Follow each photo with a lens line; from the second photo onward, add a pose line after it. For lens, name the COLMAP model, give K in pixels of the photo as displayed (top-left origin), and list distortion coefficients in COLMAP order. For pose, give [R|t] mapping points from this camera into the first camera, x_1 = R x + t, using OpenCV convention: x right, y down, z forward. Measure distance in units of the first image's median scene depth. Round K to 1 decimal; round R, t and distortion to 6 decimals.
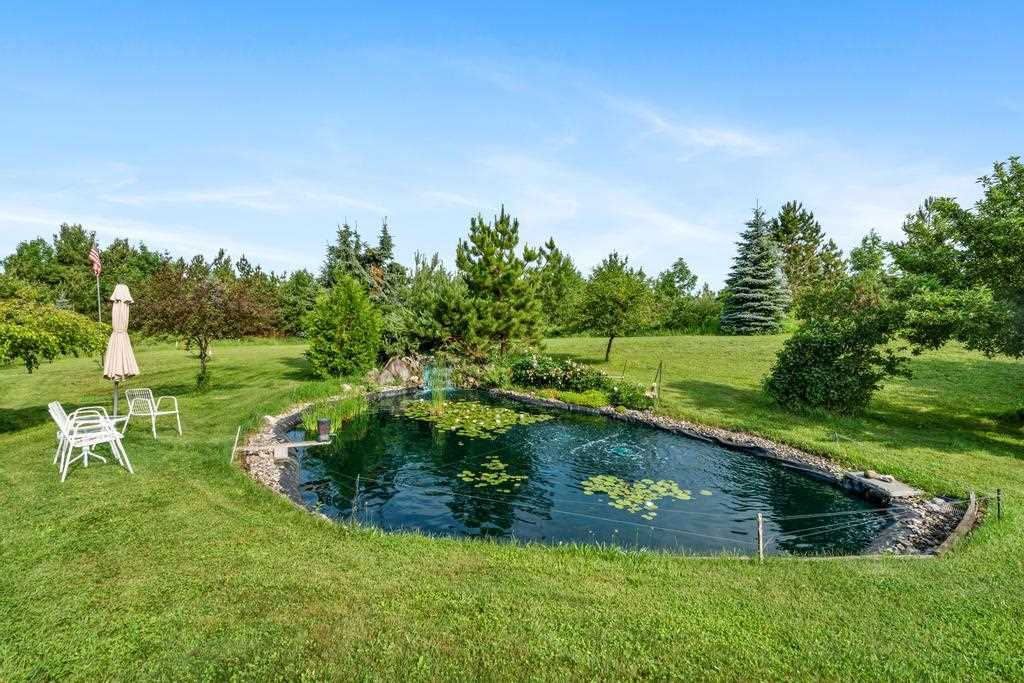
lens RADIAL K [[503.2, 0, 512.0], [0, 503.2, 341.5], [0, 0, 1]] dist [-0.001349, -0.000122]
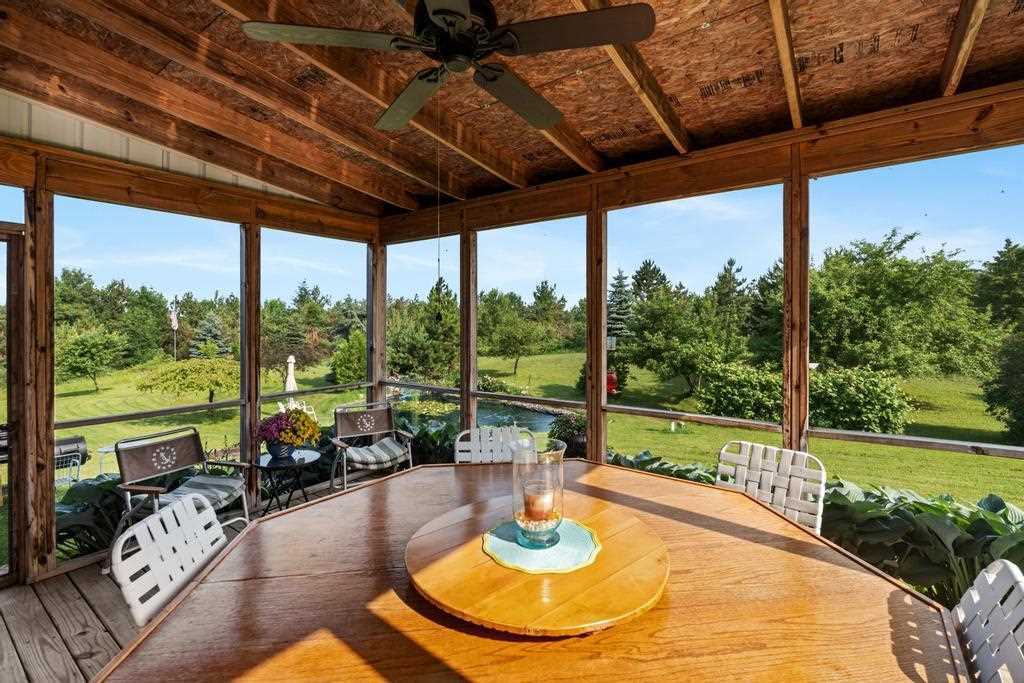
lens RADIAL K [[421.8, 0, 512.0], [0, 421.8, 341.5], [0, 0, 1]] dist [0.000363, -0.000062]
pose [[0.992733, -0.026924, 0.117283, 0.026640], [0.030666, 0.999073, -0.030216, -0.031284], [-0.116361, 0.033593, 0.992639, -0.439129]]
